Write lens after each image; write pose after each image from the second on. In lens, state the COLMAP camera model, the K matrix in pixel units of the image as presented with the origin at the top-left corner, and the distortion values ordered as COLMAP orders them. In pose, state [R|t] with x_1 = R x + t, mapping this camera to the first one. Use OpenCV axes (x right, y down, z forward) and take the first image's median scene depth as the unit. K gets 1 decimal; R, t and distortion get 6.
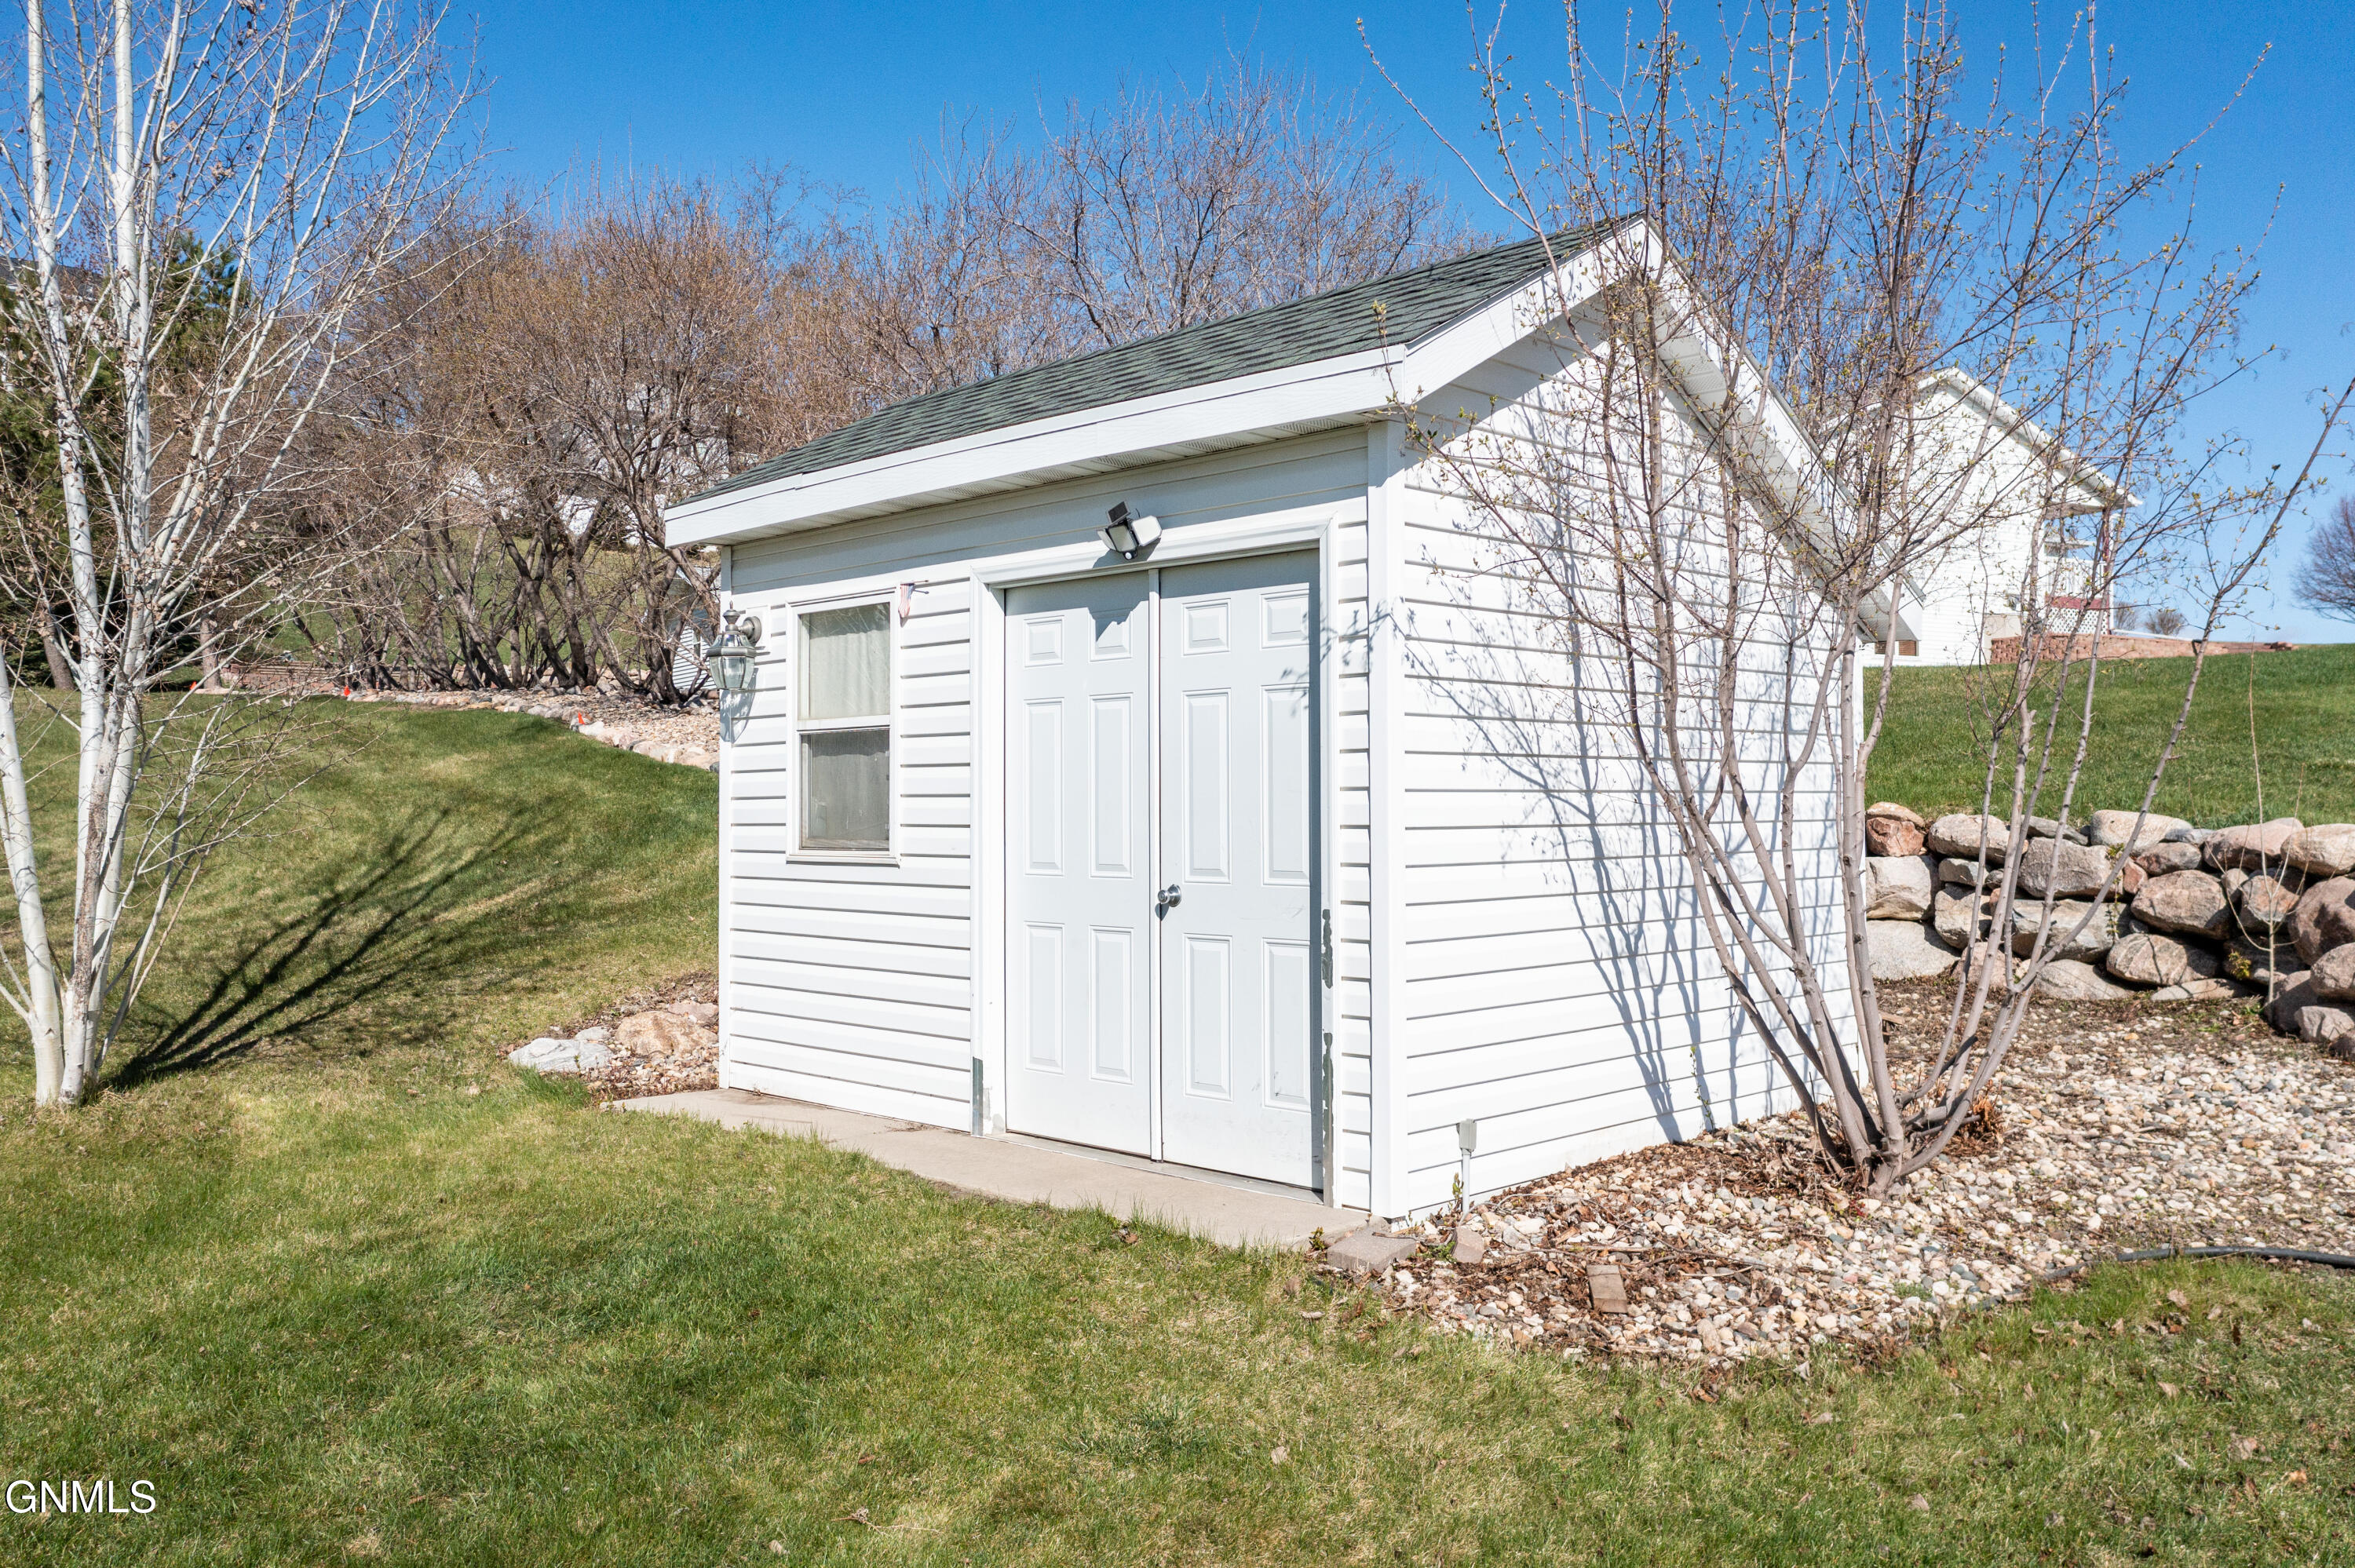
lens RADIAL K [[1860.5, 0, 1177.5], [0, 1860.5, 784.0], [0, 0, 1]] dist [-0.010013, -0.001449]
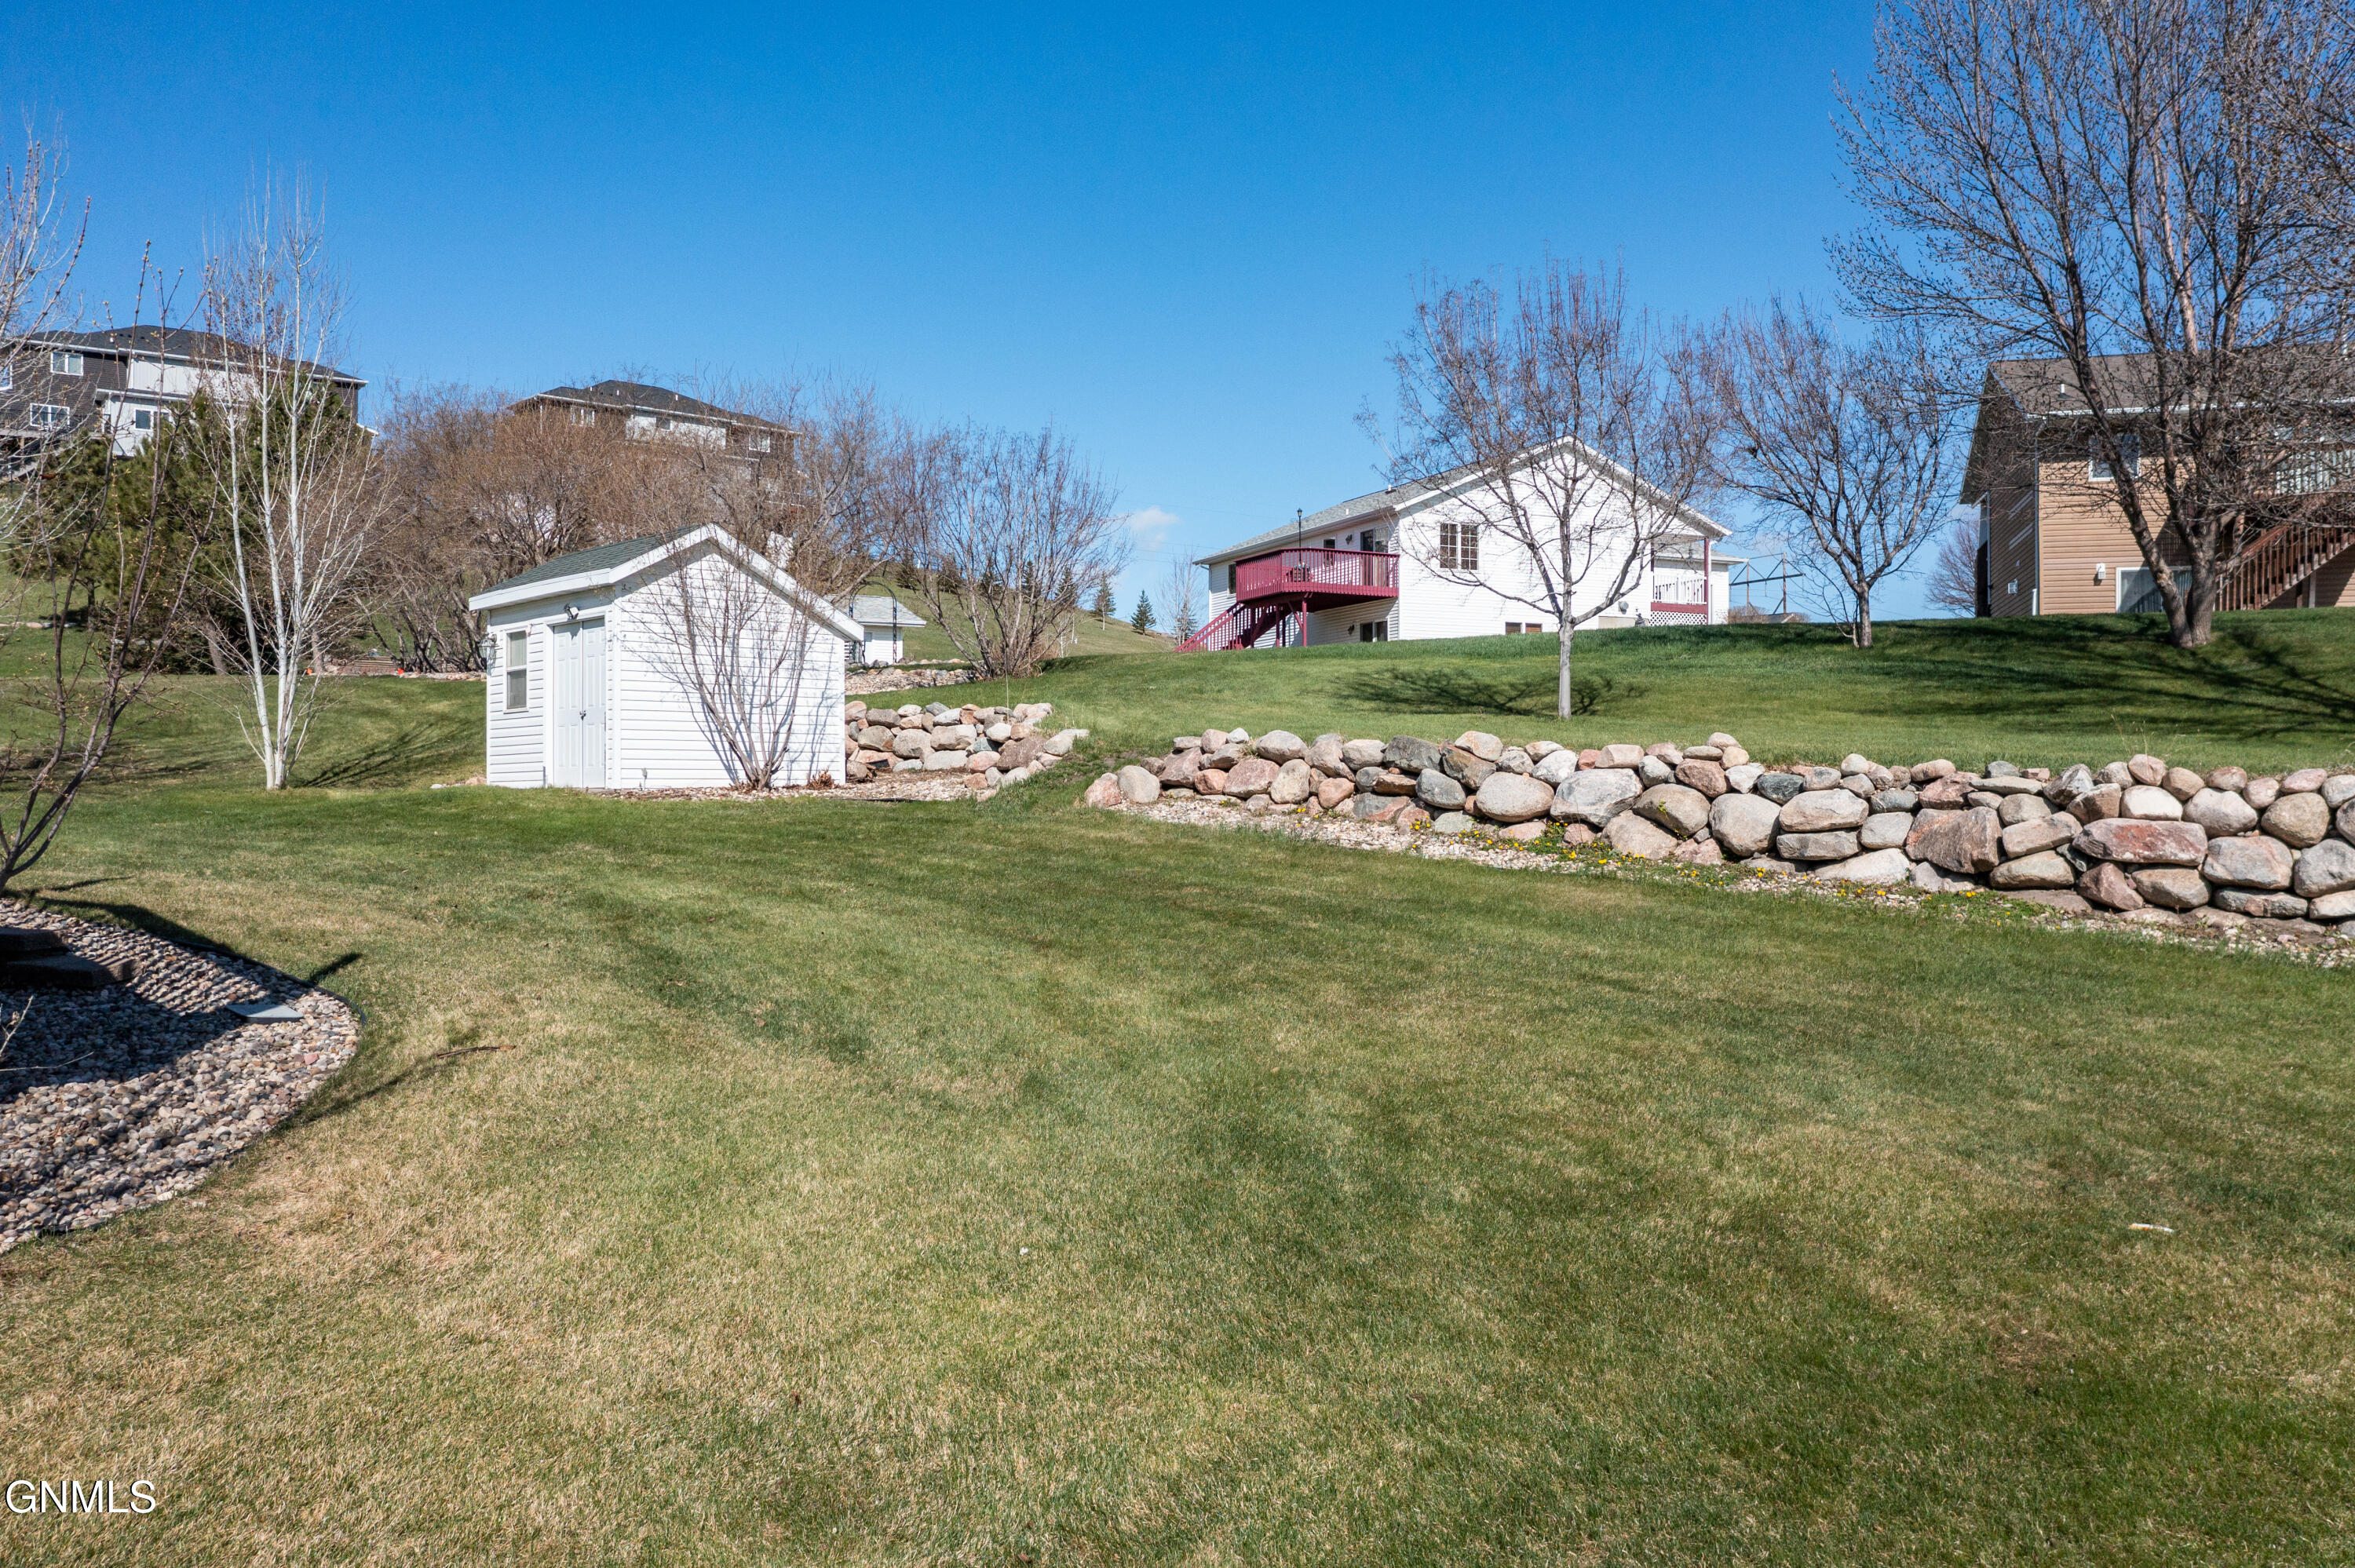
lens RADIAL K [[1860.5, 0, 1177.5], [0, 1860.5, 784.0], [0, 0, 1]] dist [-0.010013, -0.001449]
pose [[0.998845, -0.001356, -0.048024, 1.100300], [0.001445, 0.999997, 0.001820, 0.161028], [0.048021, -0.001887, 0.998845, -2.112318]]
